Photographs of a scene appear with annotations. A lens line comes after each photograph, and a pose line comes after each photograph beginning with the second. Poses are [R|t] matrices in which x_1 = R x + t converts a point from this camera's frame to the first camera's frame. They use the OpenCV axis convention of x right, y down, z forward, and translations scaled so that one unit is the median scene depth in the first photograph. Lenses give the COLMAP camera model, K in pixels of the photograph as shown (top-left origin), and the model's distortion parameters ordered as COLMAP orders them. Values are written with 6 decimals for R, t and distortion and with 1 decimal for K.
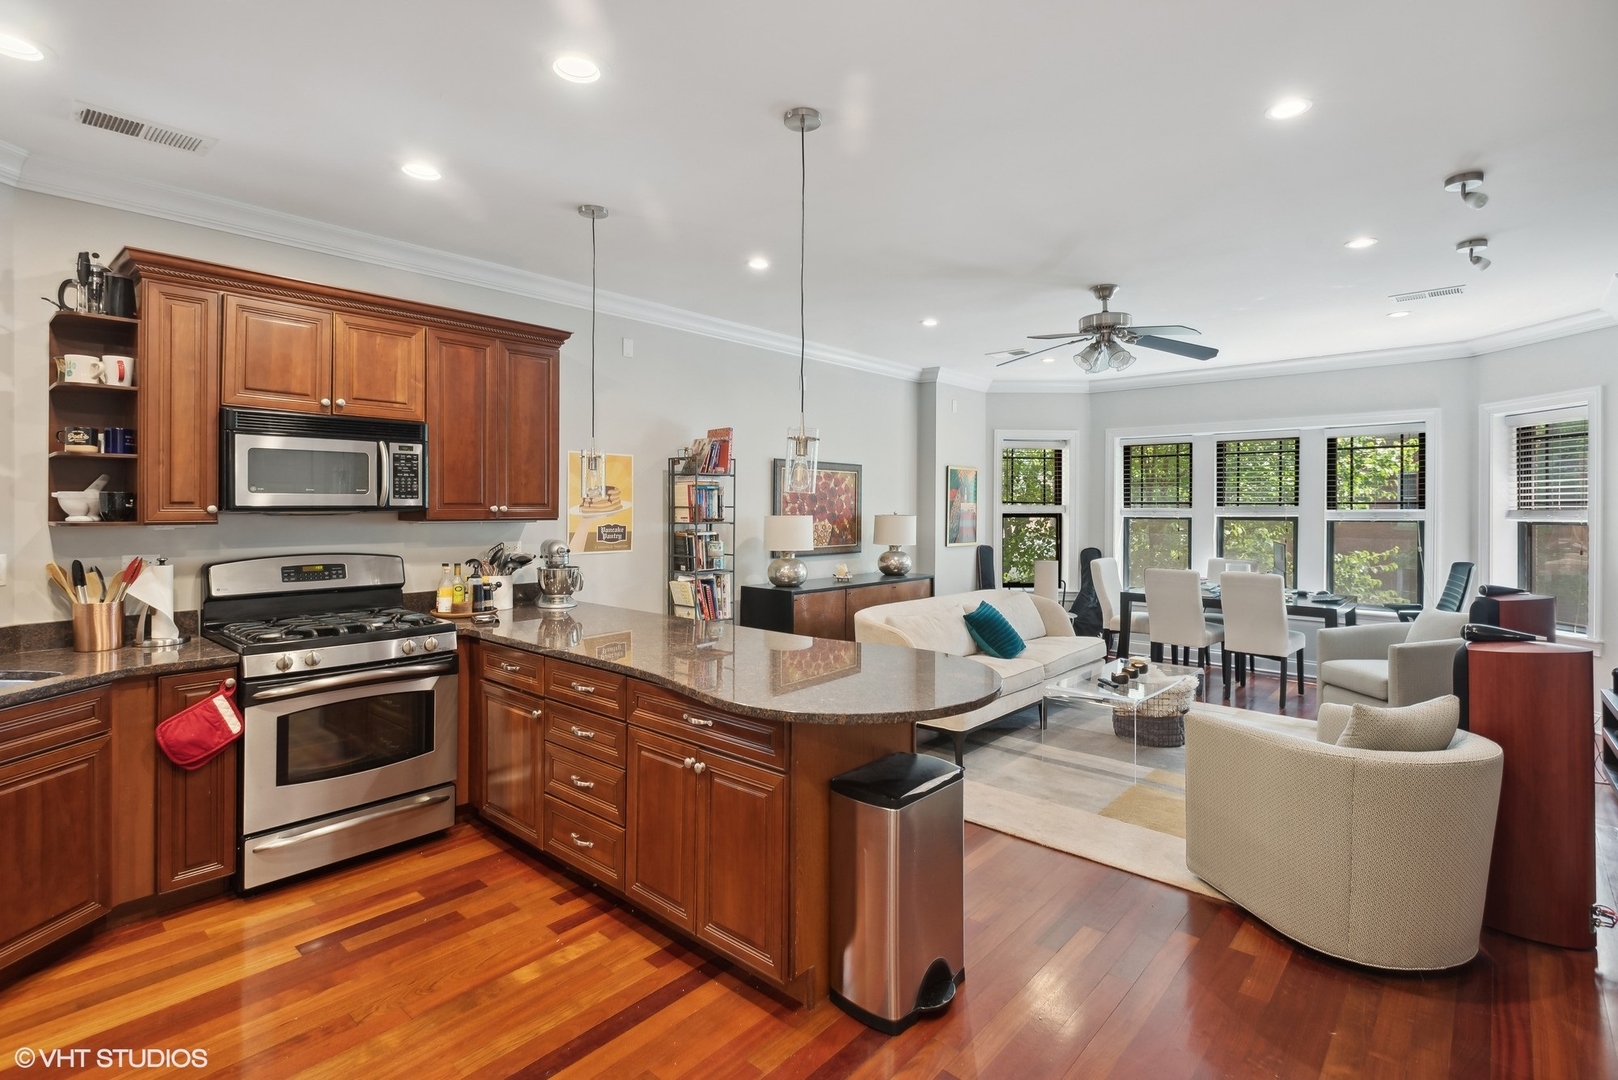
lens RADIAL K [[771.8, 0, 816.7], [0, 771.8, 505.3], [0, 0, 1]] dist [0.004970, 0.000548]
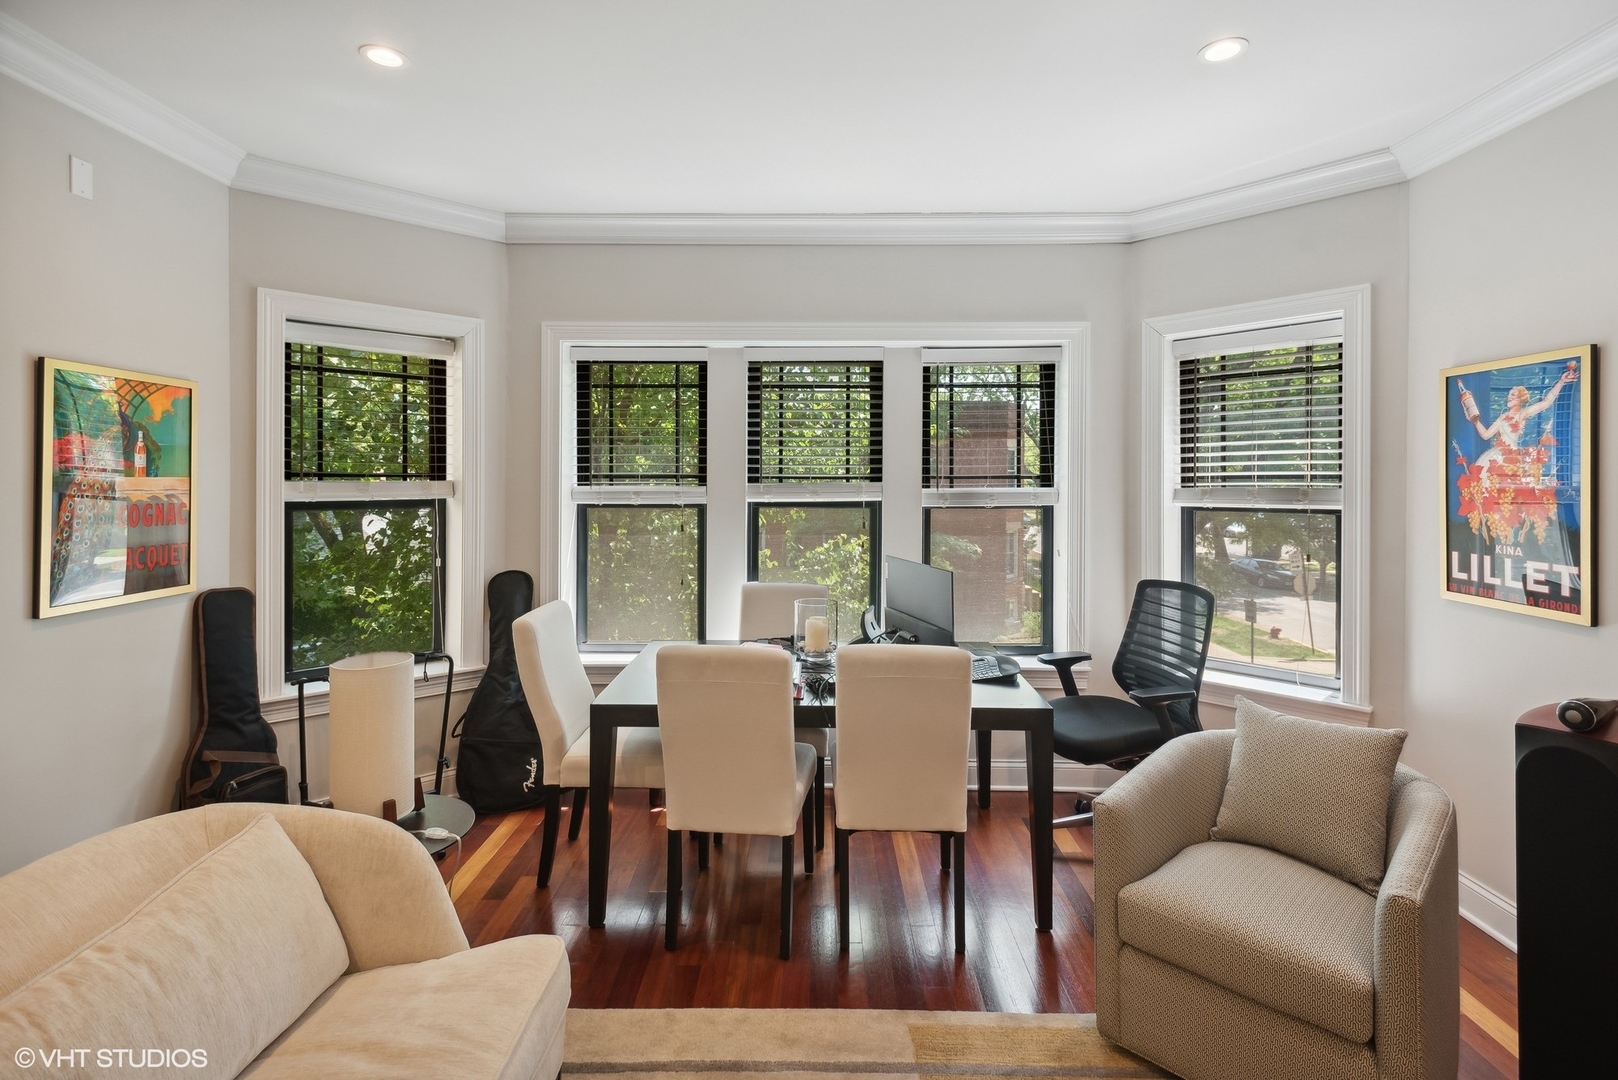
lens RADIAL K [[776.7, 0, 811.9], [0, 776.7, 481.3], [0, 0, 1]] dist [0.014988, 0.000225]
pose [[0.752836, -0.004941, 0.658189, 0.218561], [-0.000320, 0.999969, 0.007873, -0.004482], [-0.658208, -0.006138, 0.752811, 0.628788]]
